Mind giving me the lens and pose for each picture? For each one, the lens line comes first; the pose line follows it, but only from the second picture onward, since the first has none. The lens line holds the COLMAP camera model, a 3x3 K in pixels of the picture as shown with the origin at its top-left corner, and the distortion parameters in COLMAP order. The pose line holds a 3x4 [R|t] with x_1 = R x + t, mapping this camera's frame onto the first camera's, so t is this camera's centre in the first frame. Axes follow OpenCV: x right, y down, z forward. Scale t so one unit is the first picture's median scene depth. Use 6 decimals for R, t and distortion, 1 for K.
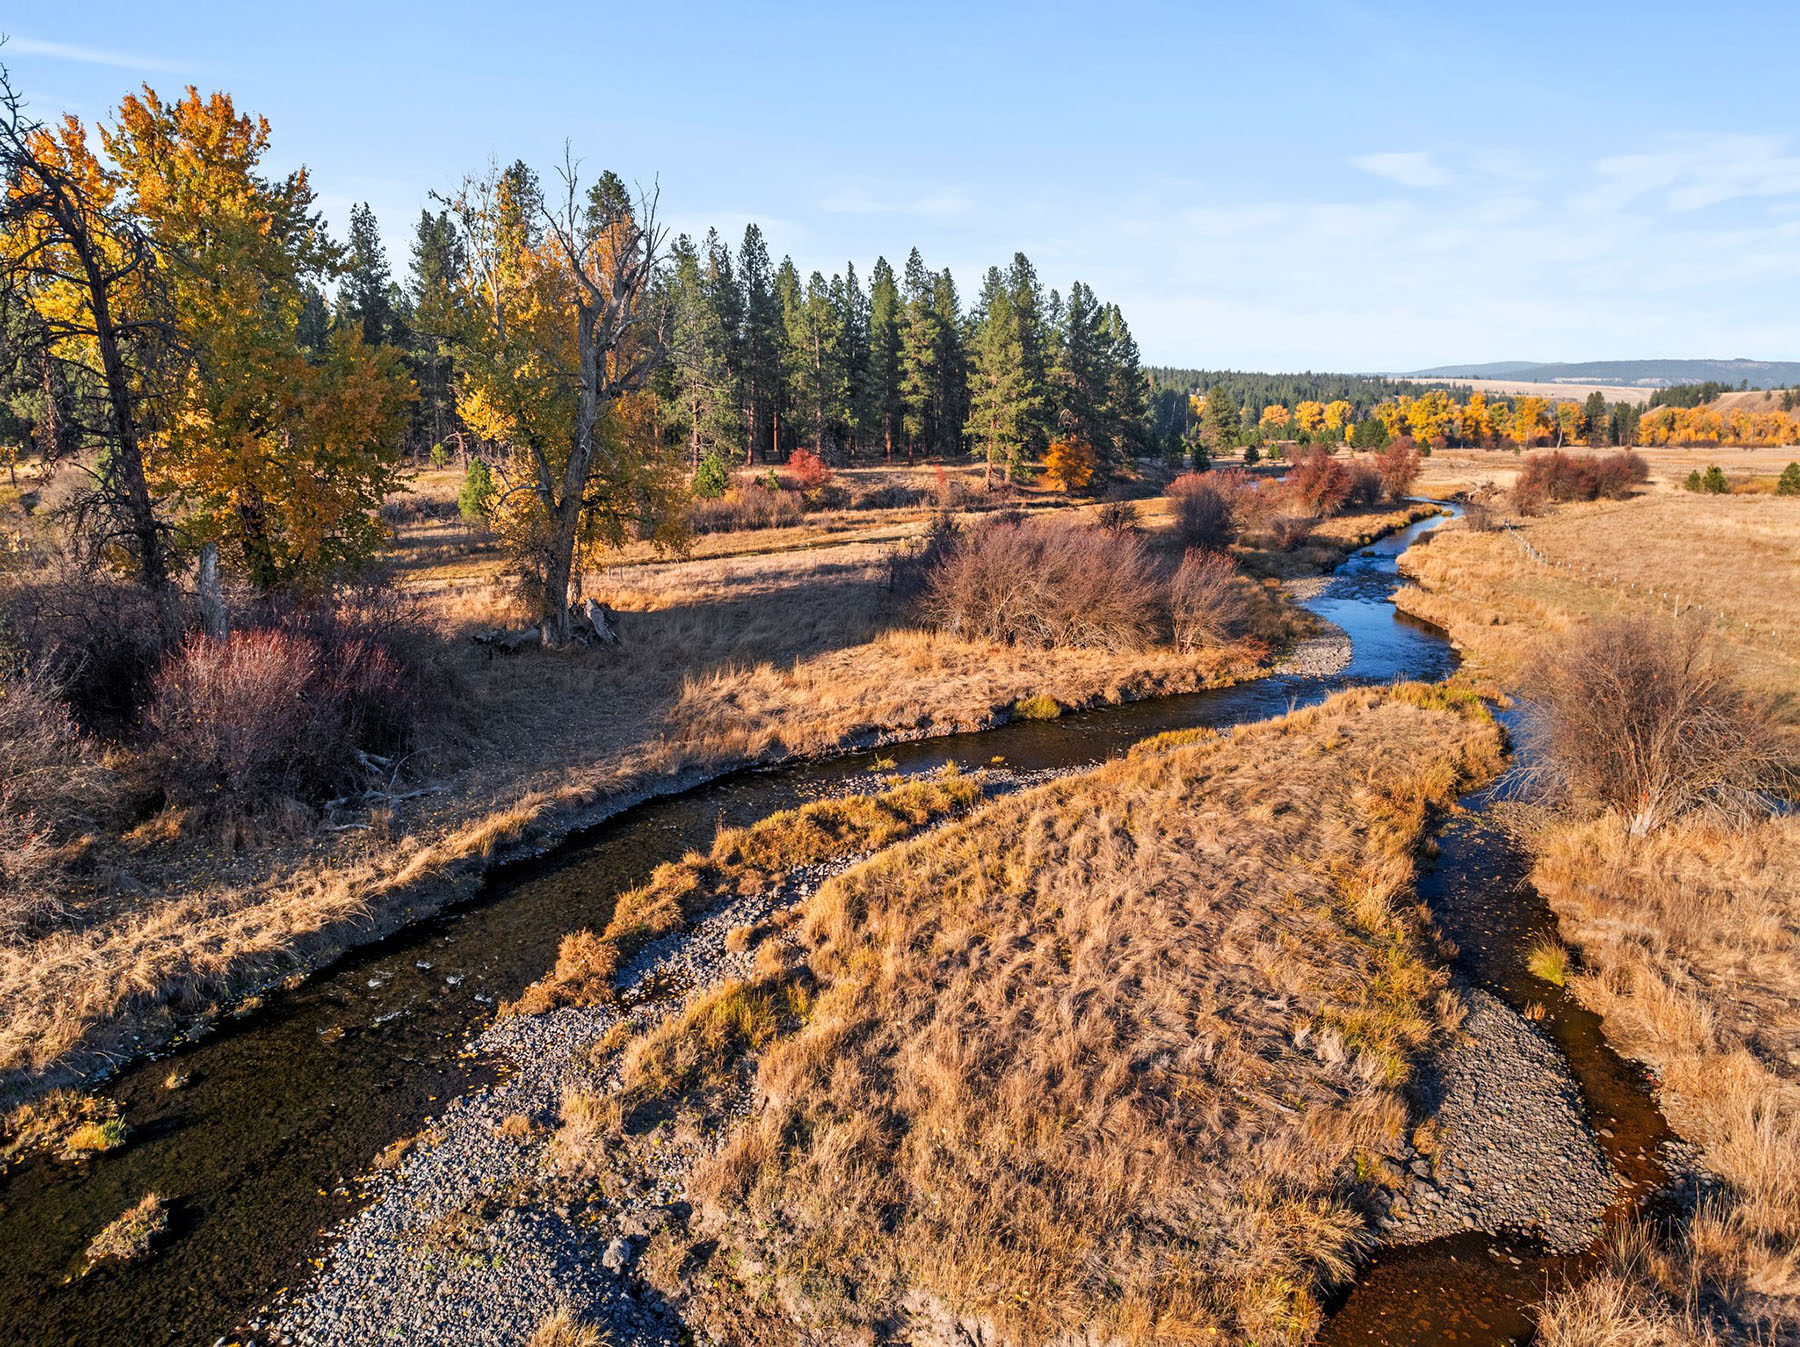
lens RADIAL K [[1259.5, 0, 903.1], [0, 1259.5, 685.1], [0, 0, 1]] dist [-0.043058, 0.003606]
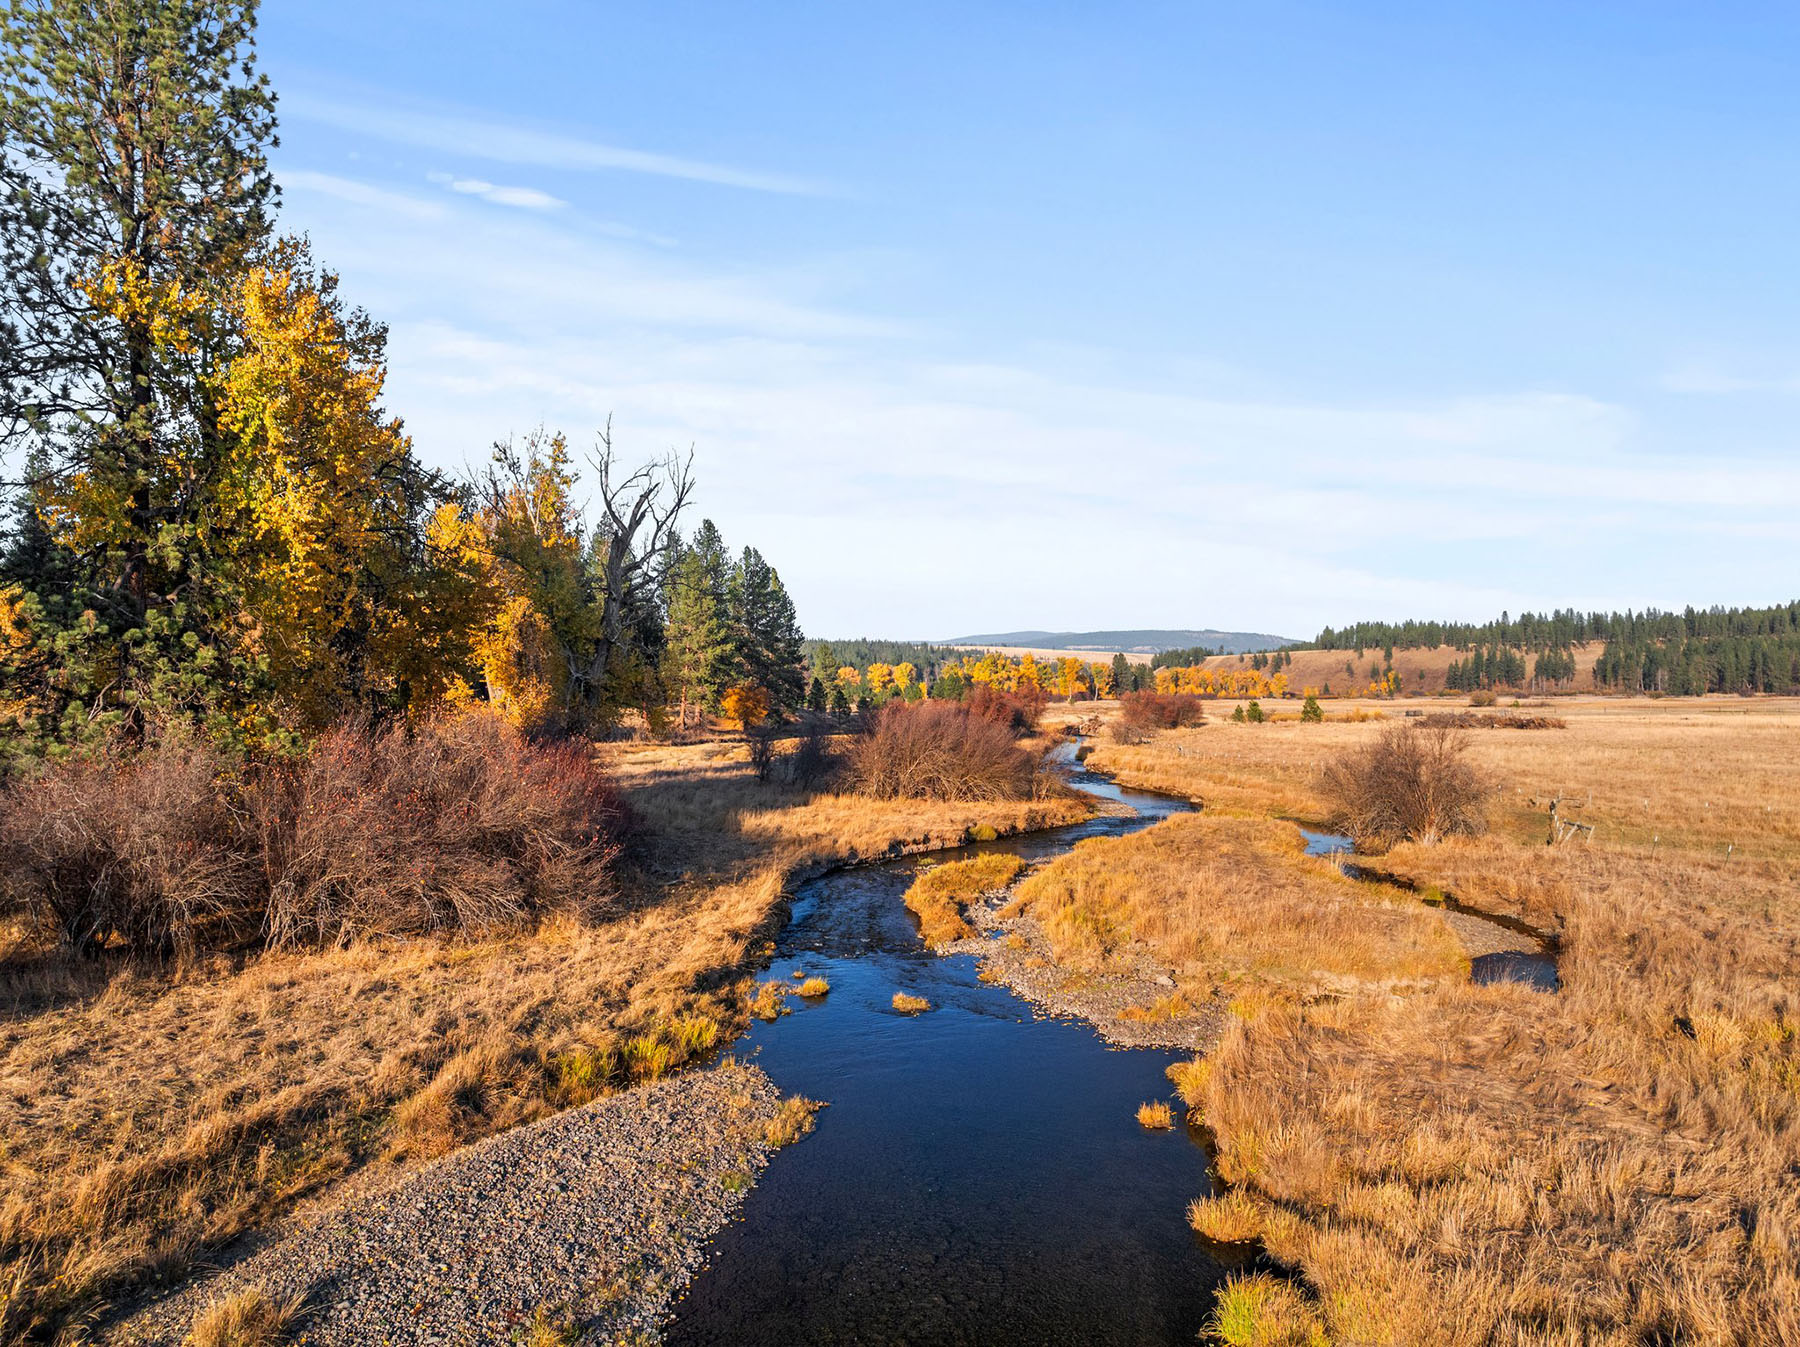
lens RADIAL K [[1259.5, 0, 902.1], [0, 1259.5, 672.5], [0, 0, 1]] dist [-0.043058, 0.003606]
pose [[0.941850, 0.003841, 0.336011, -0.118927], [0.068964, 0.976440, -0.204471, 0.033253], [-0.328880, 0.215753, 0.919396, -0.071485]]
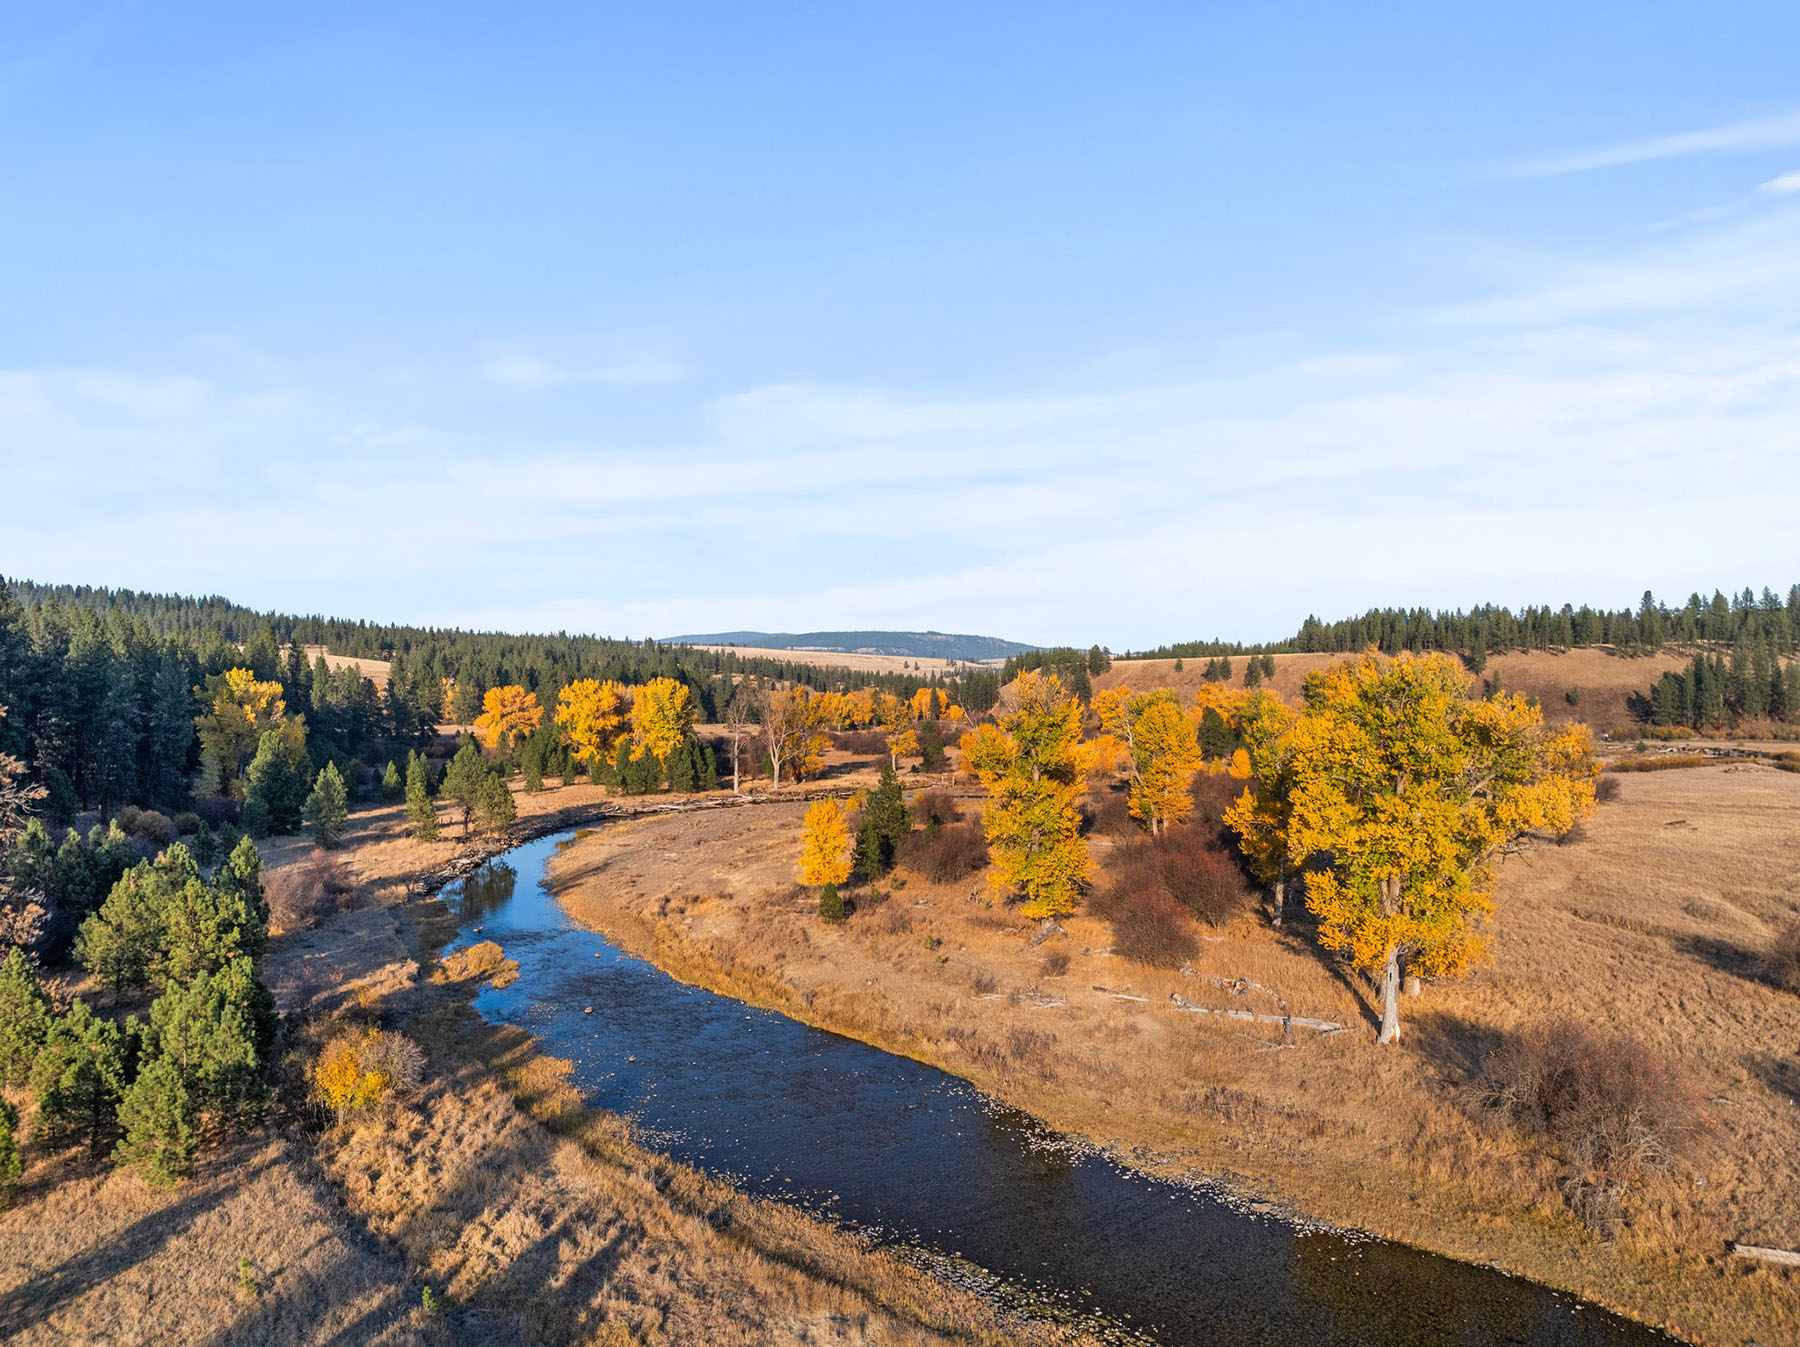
lens RADIAL K [[1259.5, 0, 901.6], [0, 1259.5, 683.2], [0, 0, 1]] dist [-0.043058, 0.003606]
pose [[0.840416, 0.001244, 0.541941, 0.879475], [0.112501, 0.977813, -0.176706, -0.662665], [-0.530137, 0.209475, 0.821630, 2.846964]]
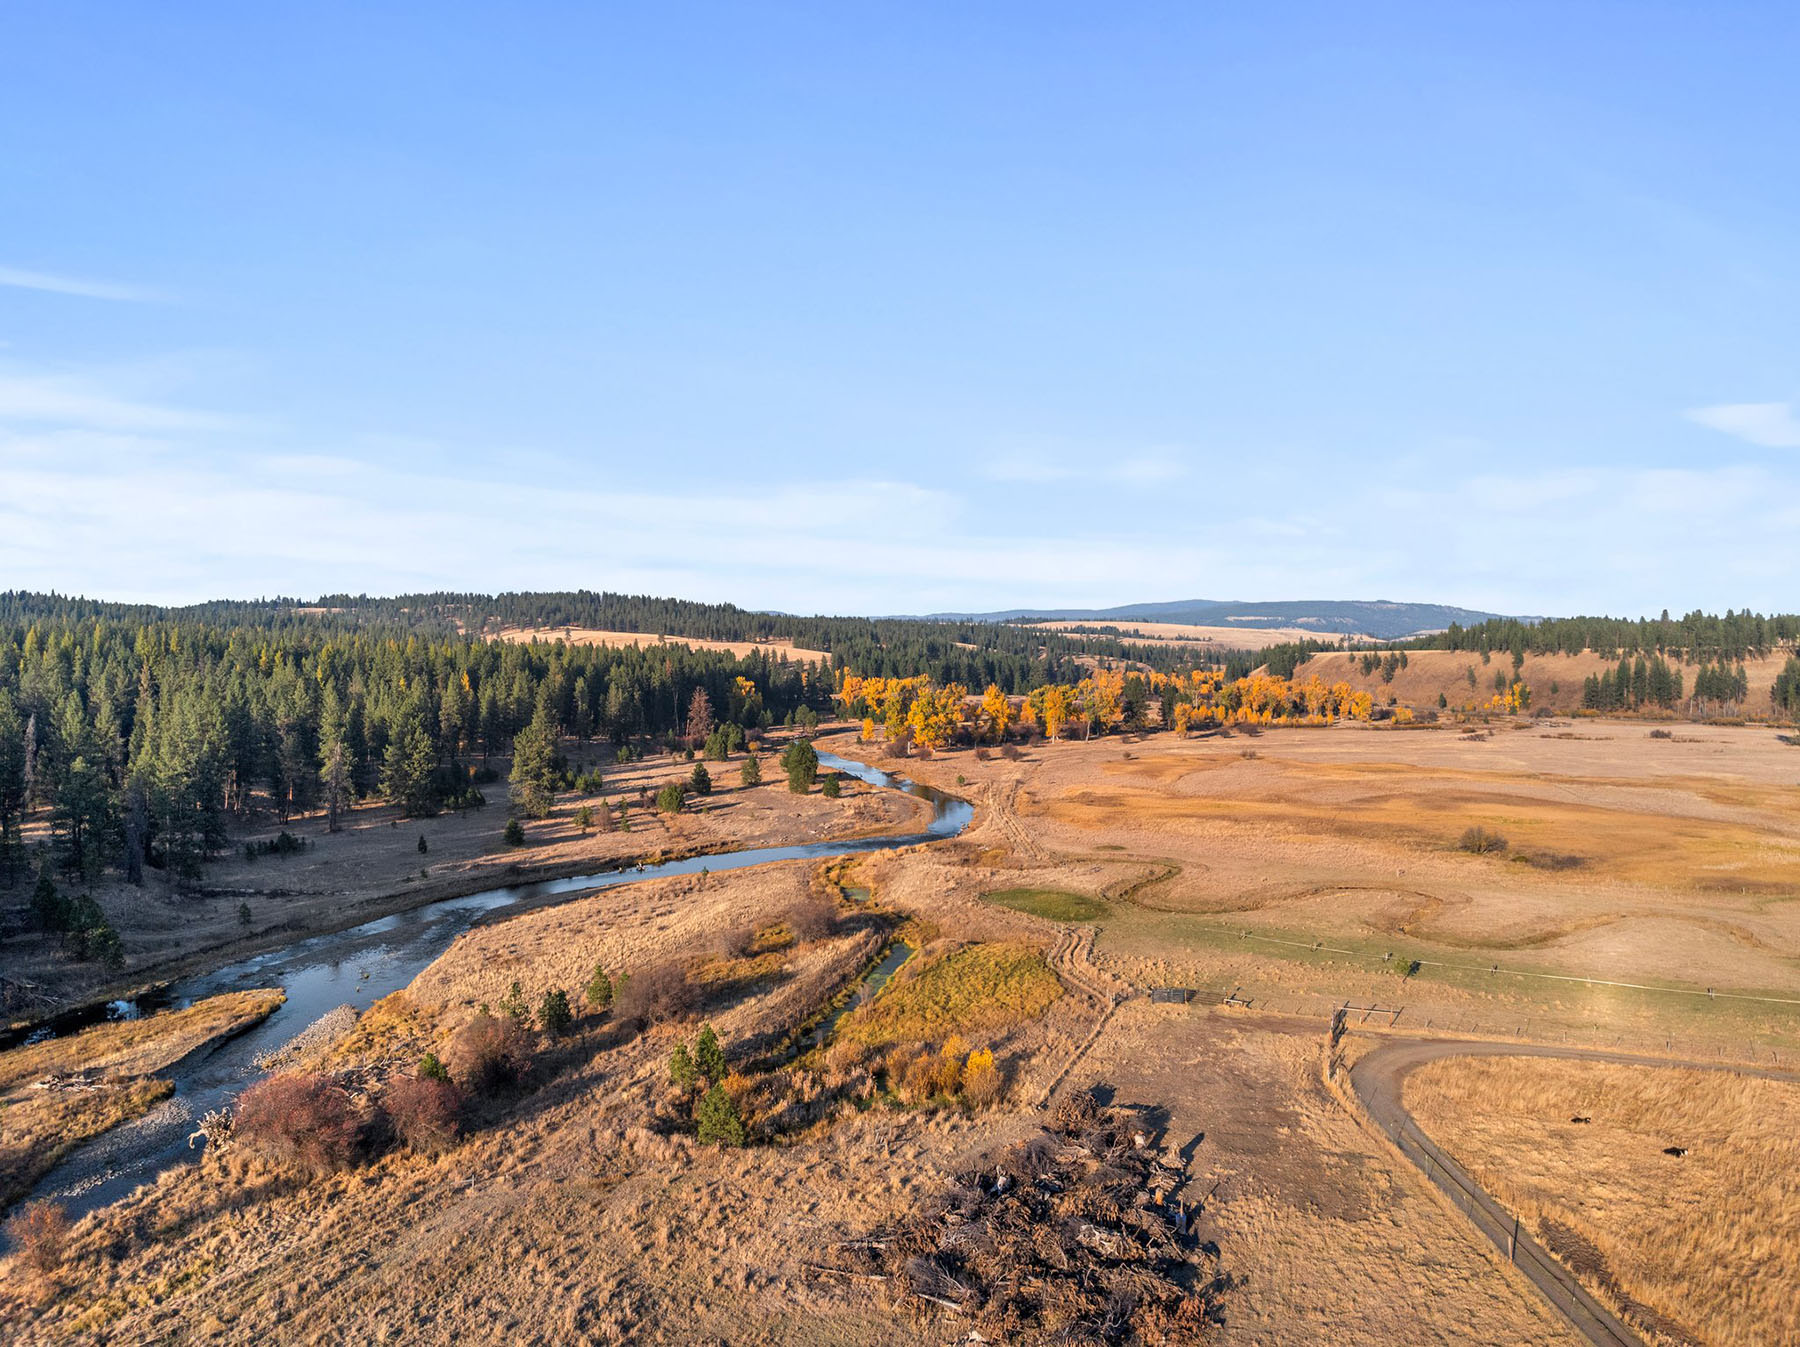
lens RADIAL K [[1259.5, 0, 905.8], [0, 1259.5, 677.9], [0, 0, 1]] dist [-0.043058, 0.003606]
pose [[0.977164, 0.001406, 0.212483, 0.671374], [0.038125, 0.982591, -0.181829, -0.248963], [-0.209040, 0.185778, 0.960098, 0.399440]]
